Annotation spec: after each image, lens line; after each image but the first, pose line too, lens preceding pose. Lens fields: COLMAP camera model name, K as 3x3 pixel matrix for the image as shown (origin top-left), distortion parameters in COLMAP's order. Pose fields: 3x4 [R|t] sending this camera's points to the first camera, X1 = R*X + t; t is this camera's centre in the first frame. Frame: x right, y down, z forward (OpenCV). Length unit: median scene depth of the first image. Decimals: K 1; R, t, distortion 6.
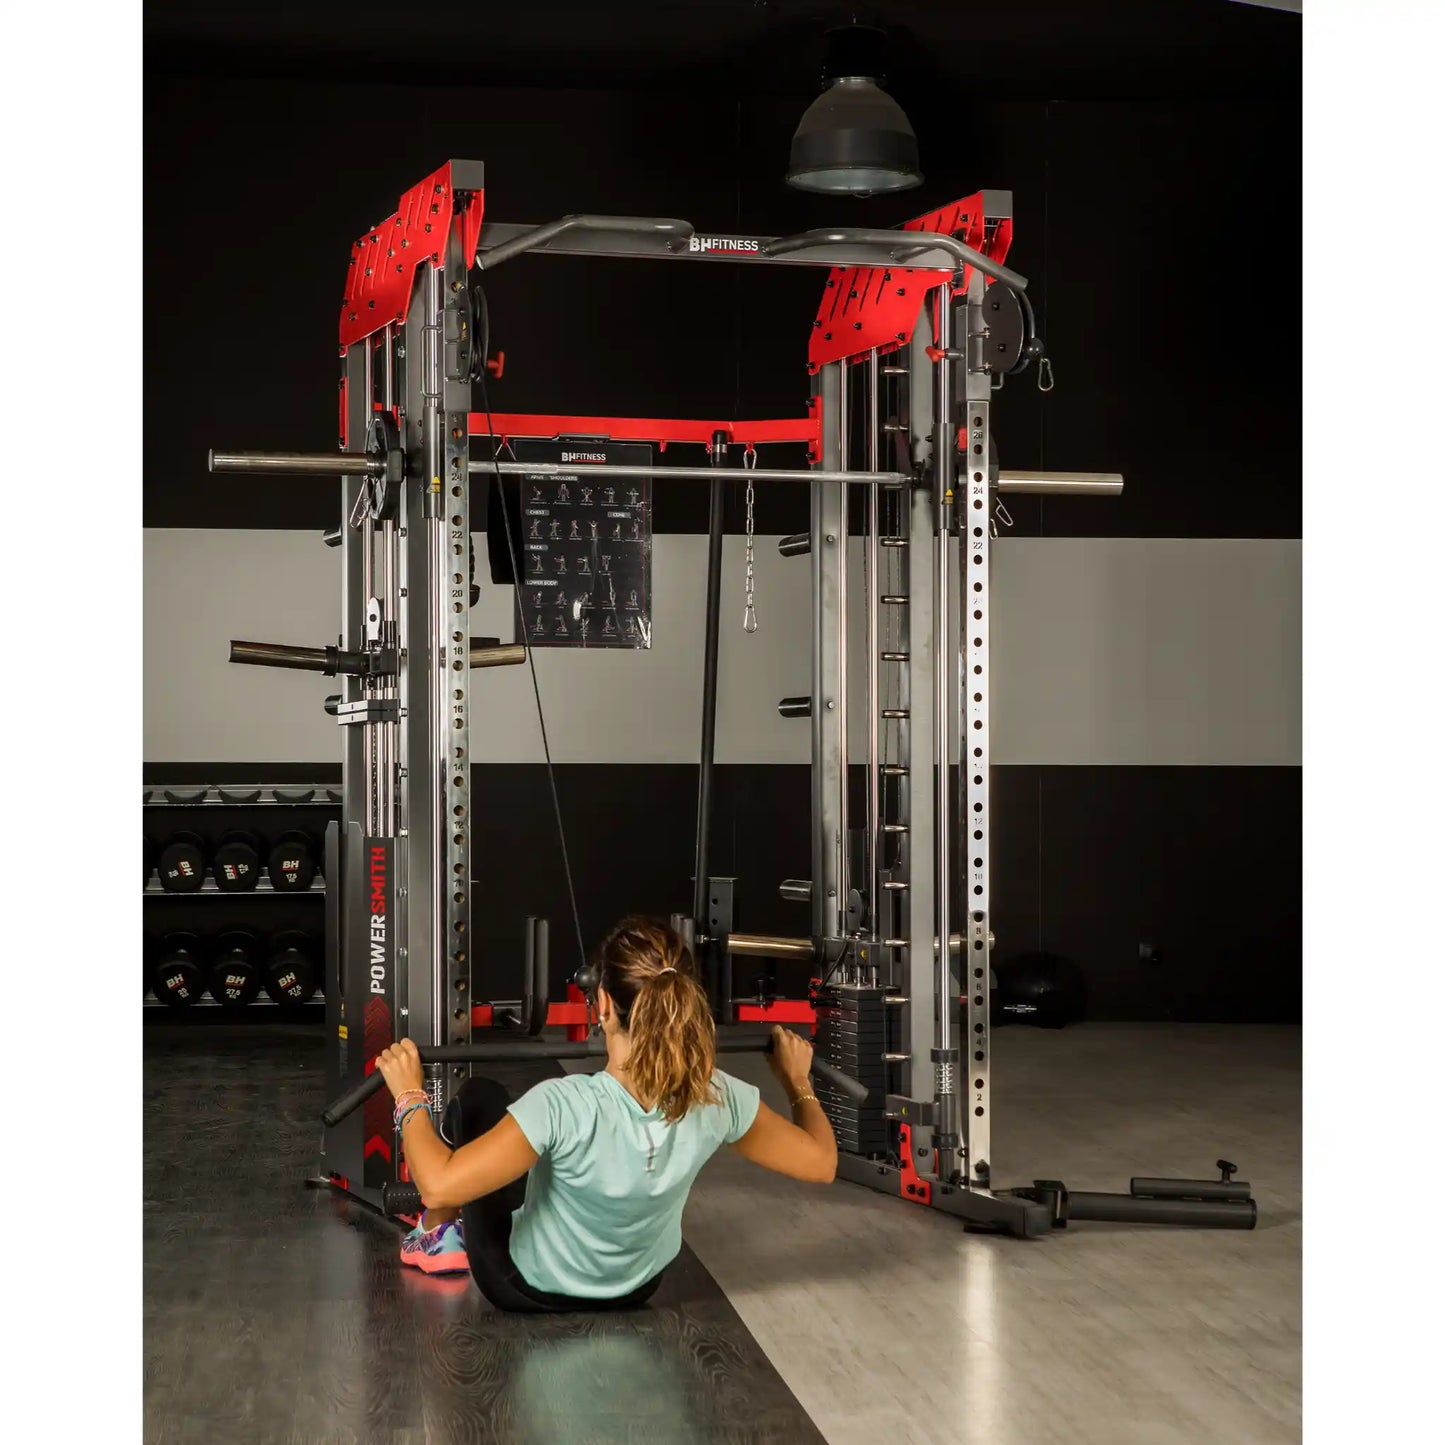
lens RADIAL K [[3576.8, 0, 716.3], [0, 3576.8, 769.7], [0, 0, 1]] dist [0.207461, -0.047935]
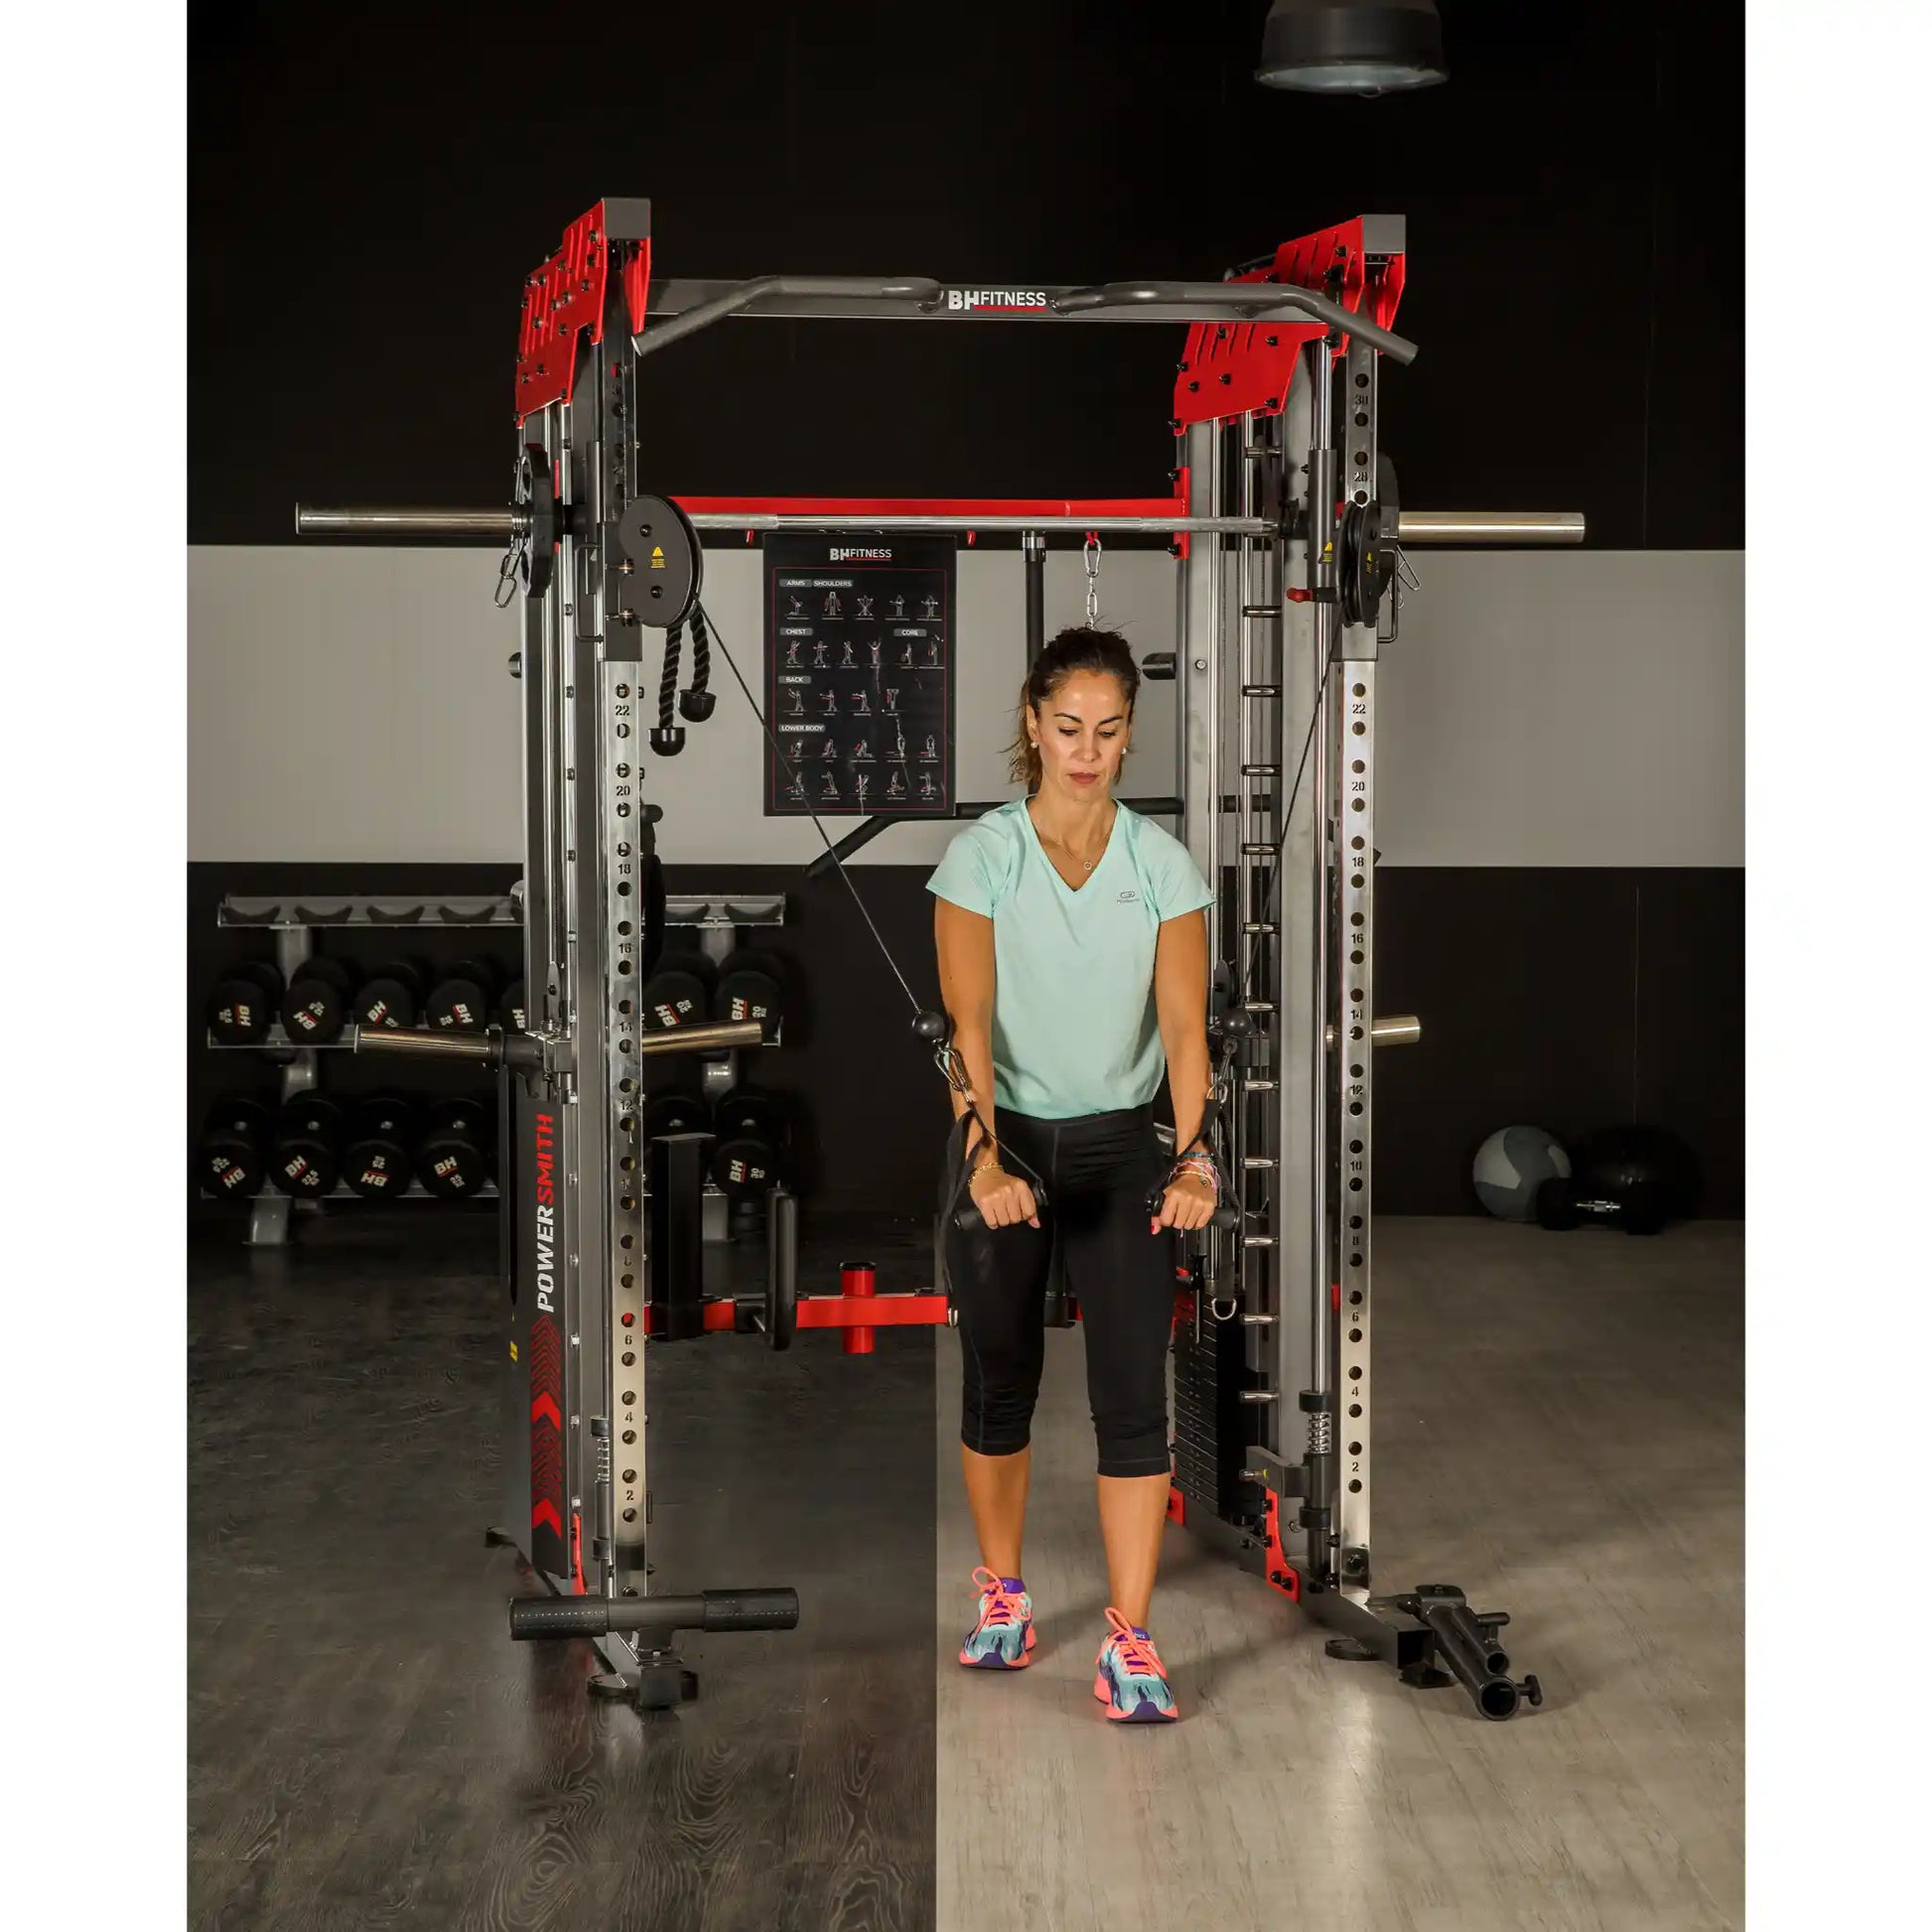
lens RADIAL K [[4782.2, 0, 957.8], [0, 4782.2, 1029.1], [0, 0, 1]] dist [0.207461, -0.047935]
pose [[0.993758, 0.009234, -0.111178, 0.100093], [-0.000182, 0.996701, 0.081160, -0.076265], [0.111560, -0.080633, 0.990481, 0.030944]]
